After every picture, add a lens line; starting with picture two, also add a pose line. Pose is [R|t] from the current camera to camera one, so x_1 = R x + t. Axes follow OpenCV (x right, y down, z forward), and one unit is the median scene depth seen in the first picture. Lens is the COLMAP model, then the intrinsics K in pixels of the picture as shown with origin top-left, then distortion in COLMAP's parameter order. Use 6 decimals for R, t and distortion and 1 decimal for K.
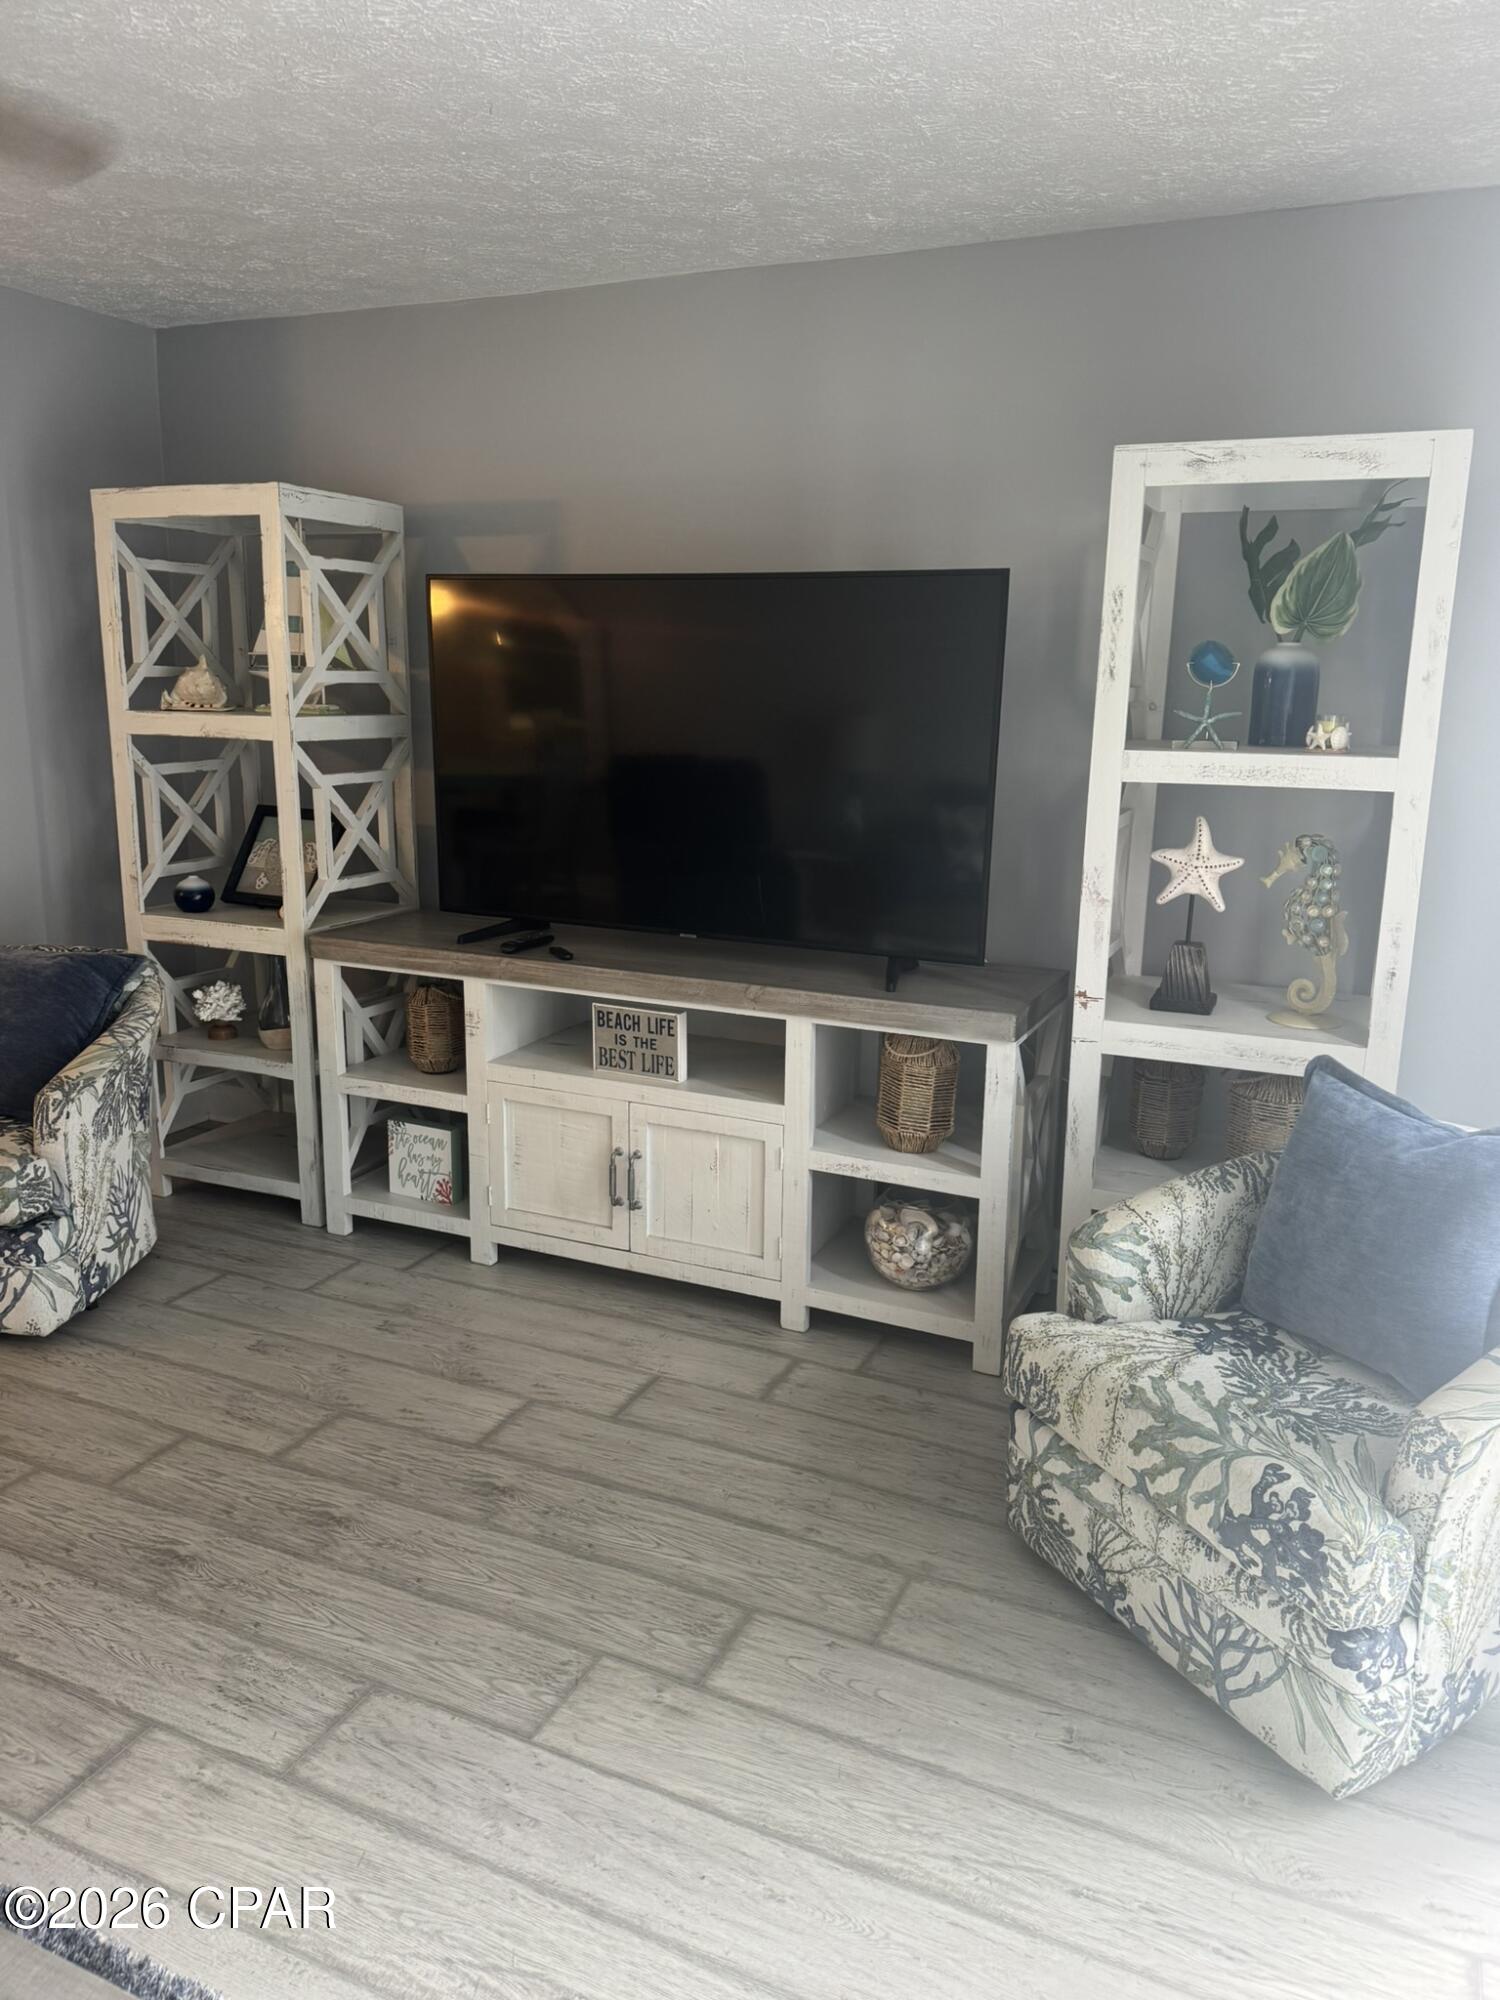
lens RADIAL K [[1450.8, 0, 754.7], [0, 1450.8, 1007.6], [0, 0, 1]] dist [0.057282, -0.049710]
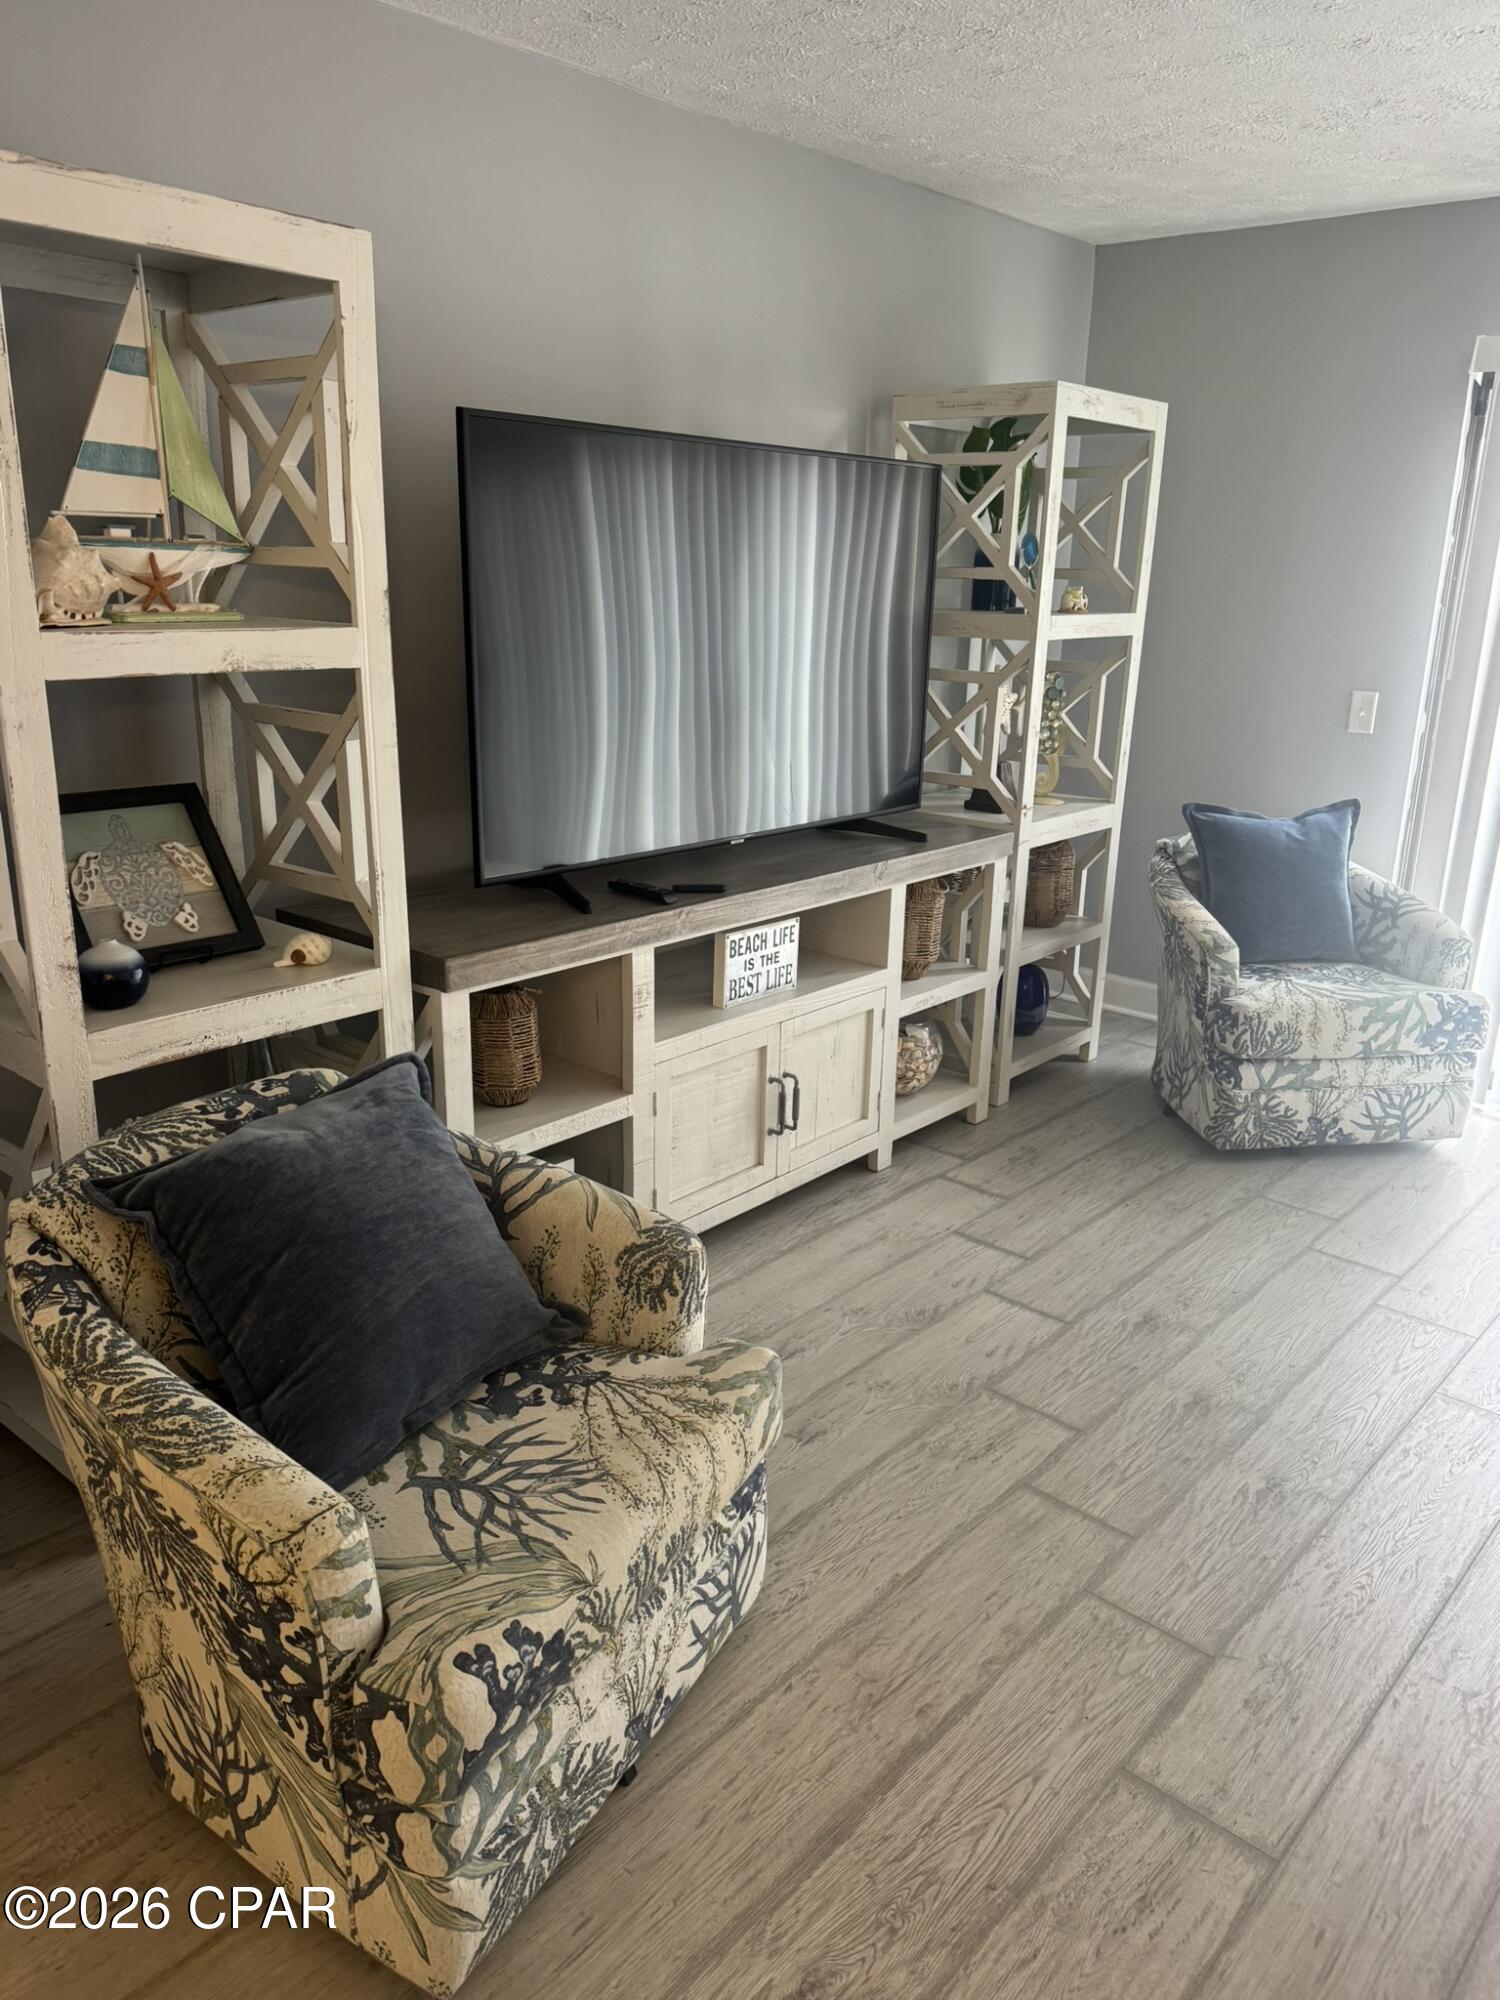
lens RADIAL K [[1450.8, 0, 758.2], [0, 1450.8, 996.9], [0, 0, 1]] dist [0.057282, -0.049710]
pose [[0.294020, -0.292174, 0.910047, -1.016735], [0.202118, 0.949606, 0.239574, -0.193549], [-0.934184, 0.113498, 0.338257, 0.743151]]
